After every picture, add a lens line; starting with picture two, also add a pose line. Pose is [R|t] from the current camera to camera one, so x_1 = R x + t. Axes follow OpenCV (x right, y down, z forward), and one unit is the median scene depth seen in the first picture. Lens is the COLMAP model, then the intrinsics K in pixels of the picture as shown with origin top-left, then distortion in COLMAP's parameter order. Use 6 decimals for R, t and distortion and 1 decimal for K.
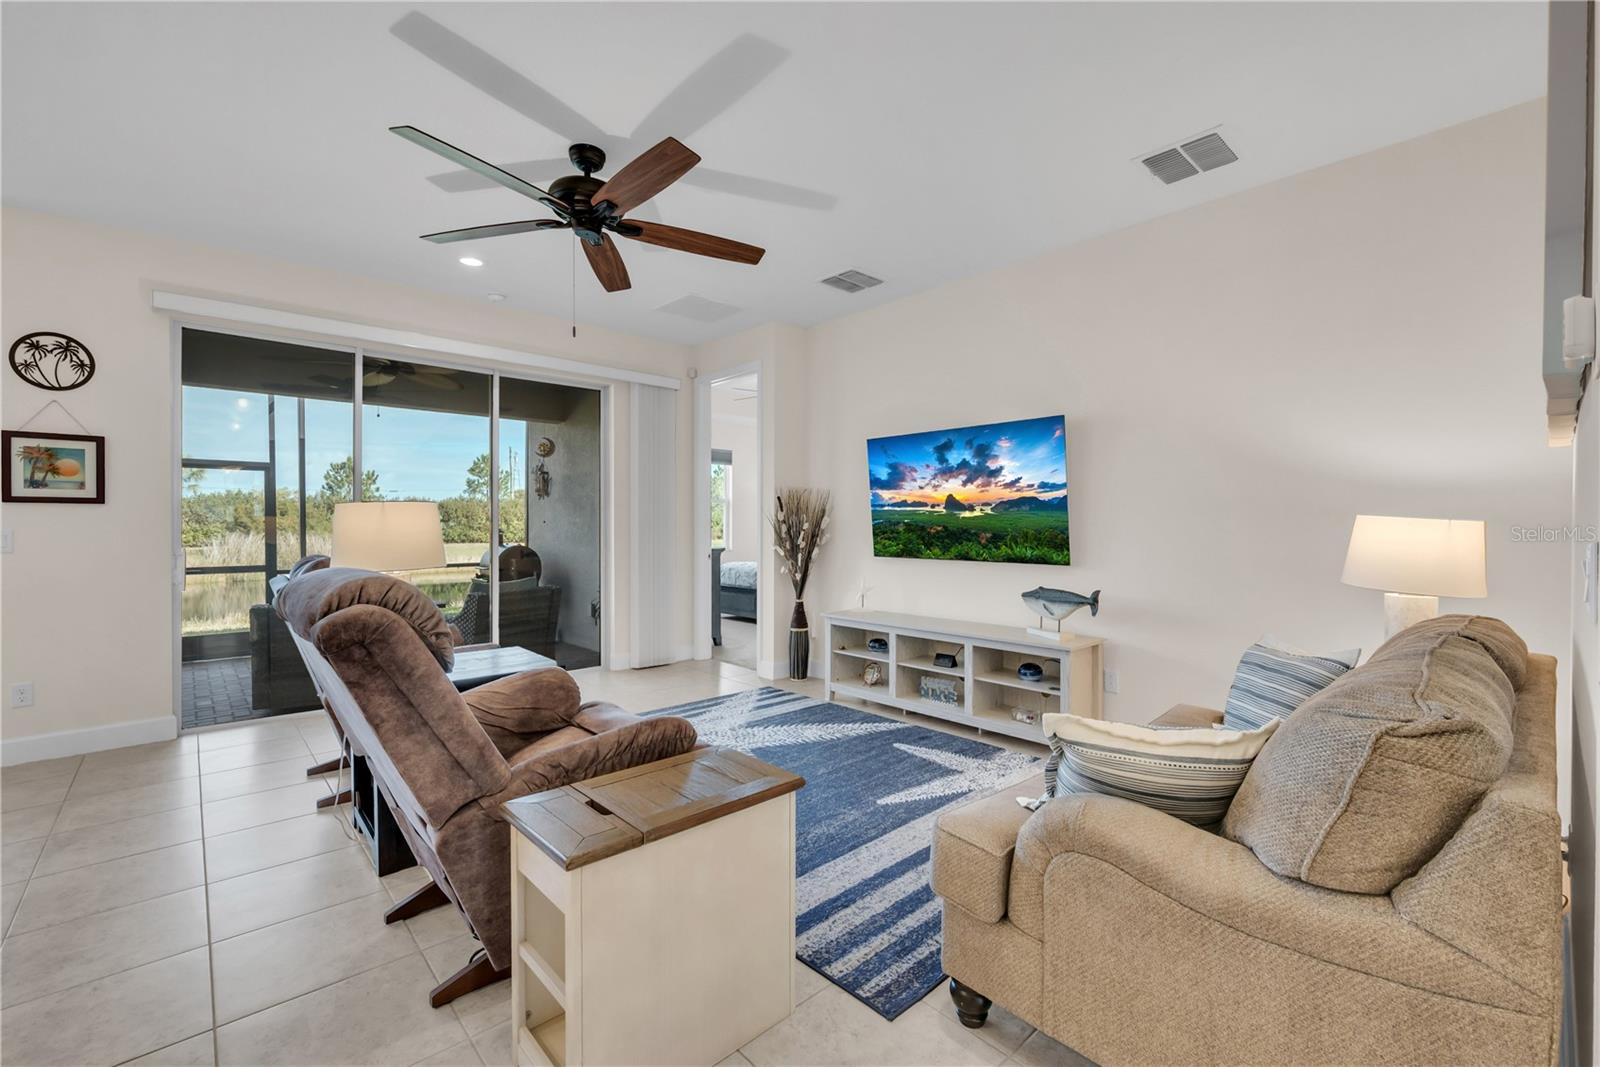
lens RADIAL K [[677.3, 0, 800.0], [0, 677.3, 533.5], [0, 0, 1]] dist [-0.001028, -0.000101]
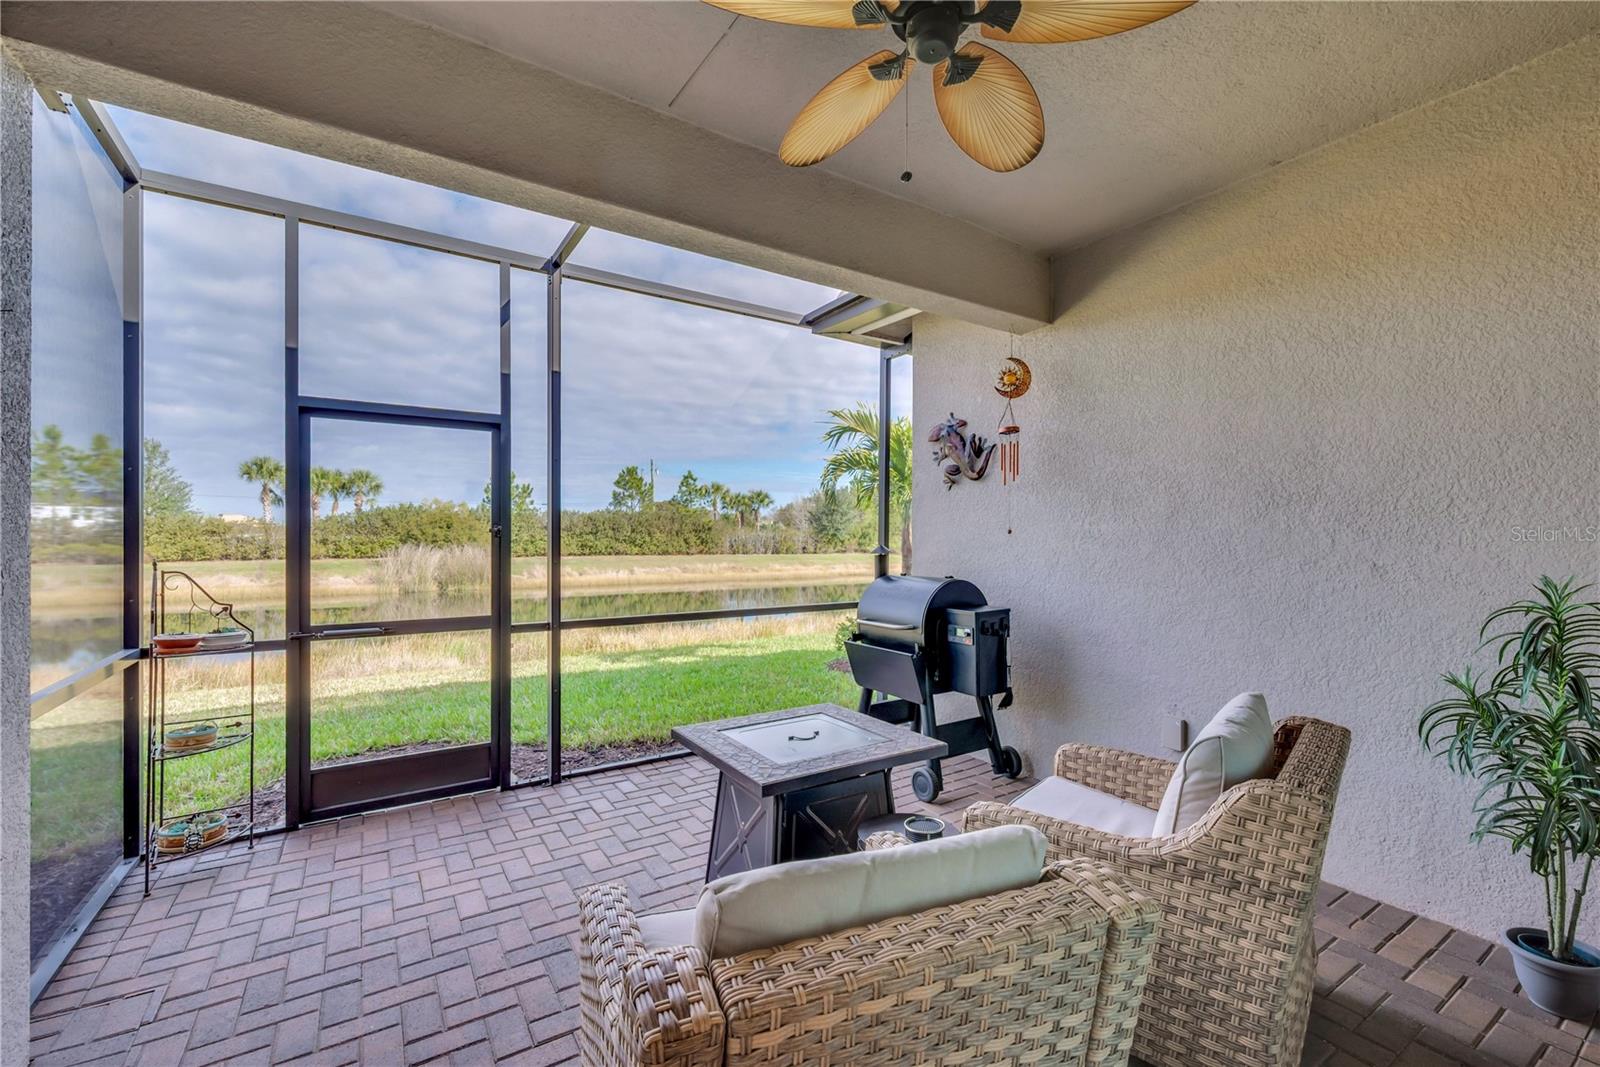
lens RADIAL K [[667.3, 0, 800.0], [0, 667.3, 533.5], [0, 0, 1]] dist [0.002789, 0.000152]
pose [[0.987112, 0.000583, -0.160031, -0.684963], [-0.003597, 0.999822, -0.018543, -0.010403], [0.159991, 0.018880, 0.986938, 0.771014]]
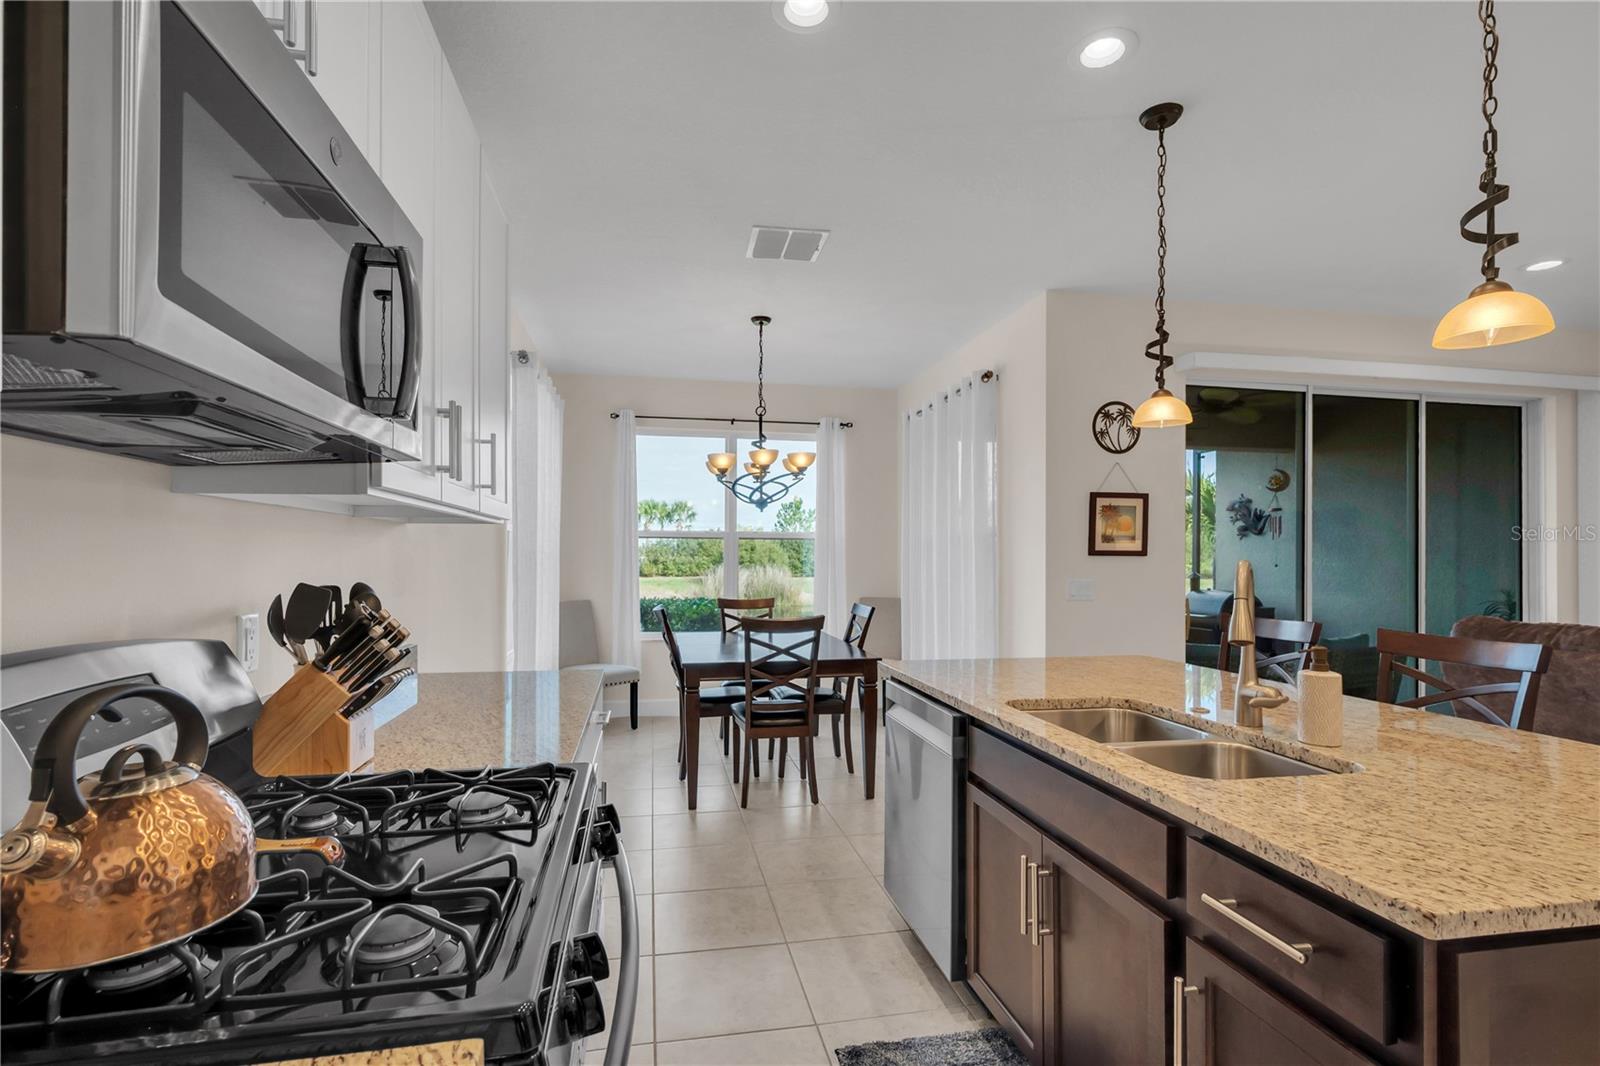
lens RADIAL K [[729.4, 0, 796.4], [0, 729.4, 548.8], [0, 0, 1]] dist [0.017052, -0.000169]
pose [[0.860863, -0.001713, -0.508833, -0.652945], [-0.011510, 0.999673, -0.022839, -0.016240], [0.508706, 0.025517, 0.860562, -0.198870]]
